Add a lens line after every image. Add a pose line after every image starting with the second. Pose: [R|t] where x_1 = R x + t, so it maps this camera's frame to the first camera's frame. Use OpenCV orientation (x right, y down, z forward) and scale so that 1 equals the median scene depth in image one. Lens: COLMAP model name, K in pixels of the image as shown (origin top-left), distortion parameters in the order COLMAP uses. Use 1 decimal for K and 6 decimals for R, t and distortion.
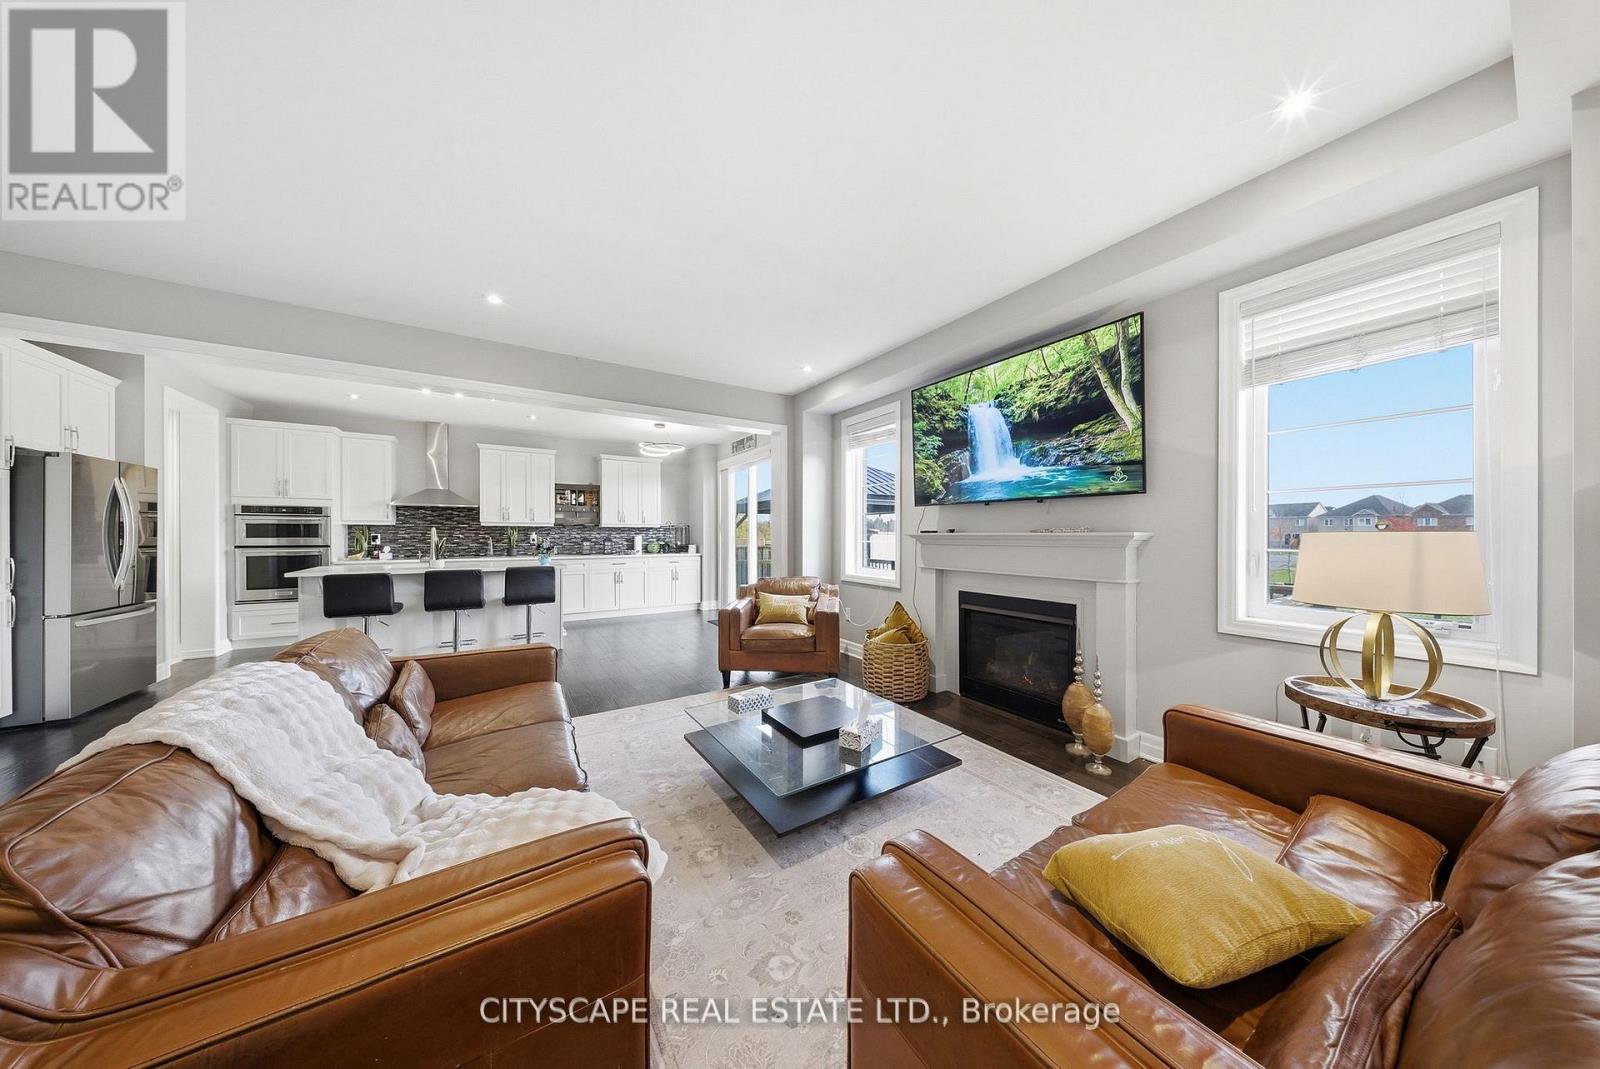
lens RADIAL K [[471.7, 0, 800.0], [0, 471.7, 534.5], [0, 0, 1]] dist [-0.014400, -0.000045]
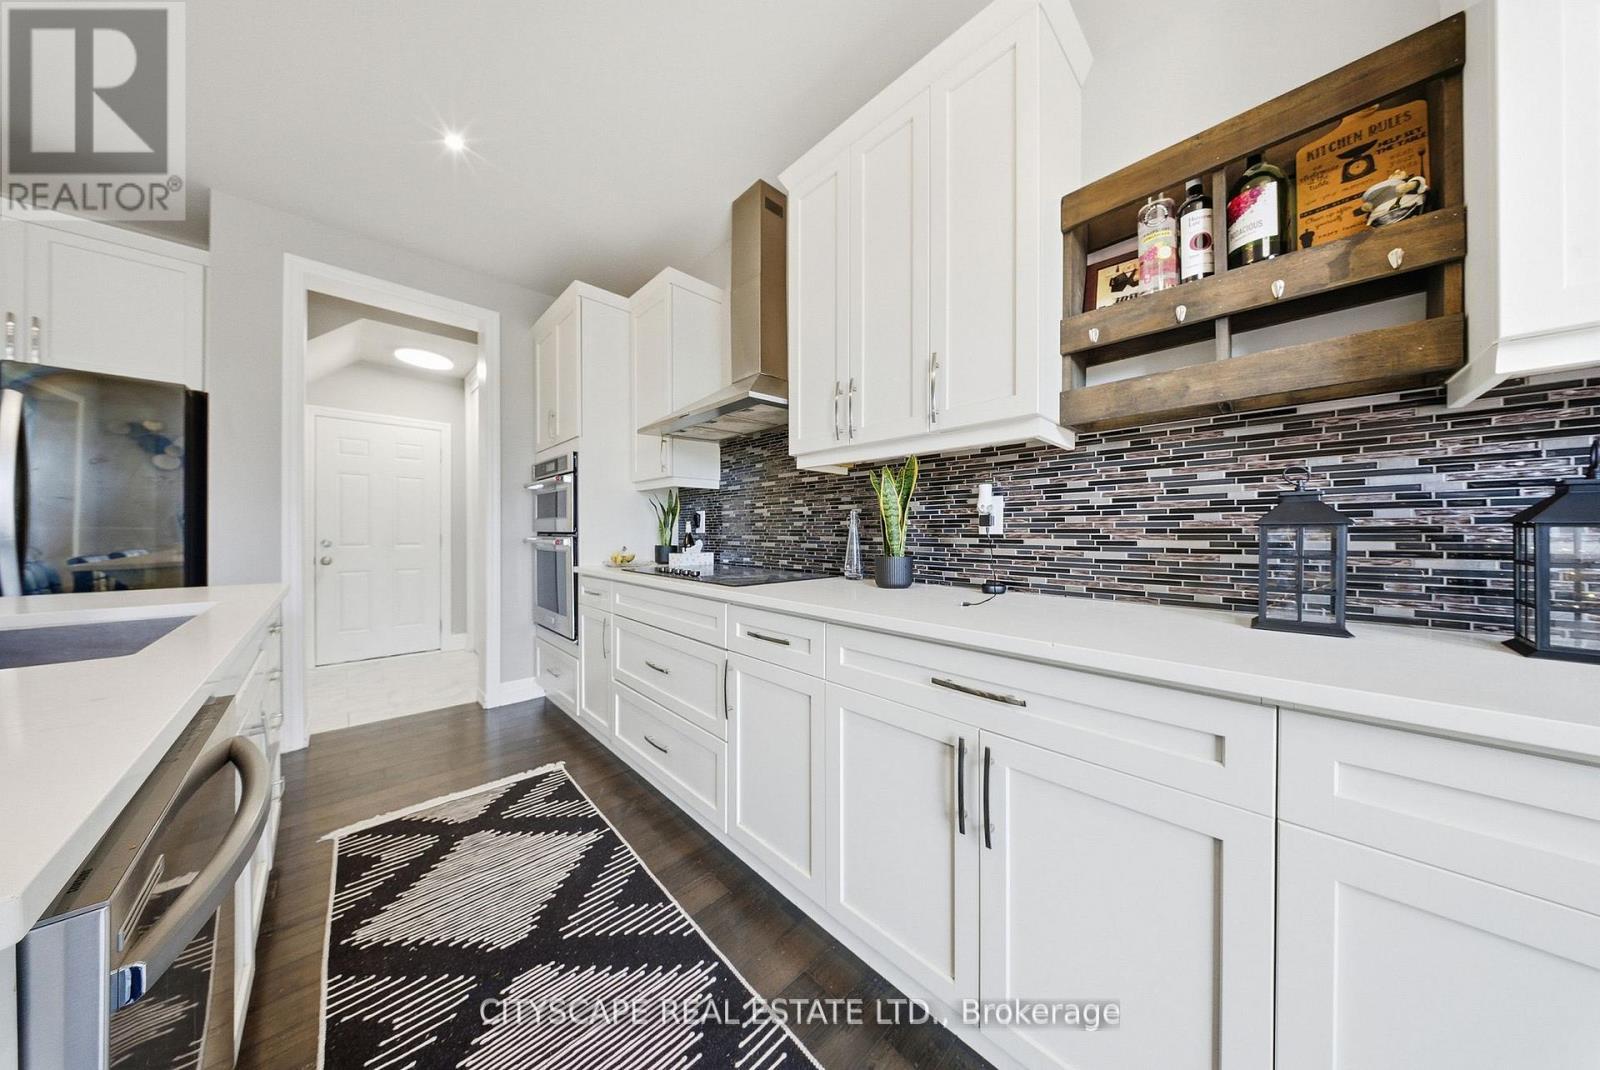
lens RADIAL K [[471.7, 0, 800.0], [0, 471.7, 535.0], [0, 0, 1]] dist [-0.014400, -0.000045]
pose [[0.197659, 0.003138, -0.980266, -0.360319], [-0.000238, 0.999995, 0.003153, 0.017158], [0.980271, -0.000389, 0.197658, 0.846282]]
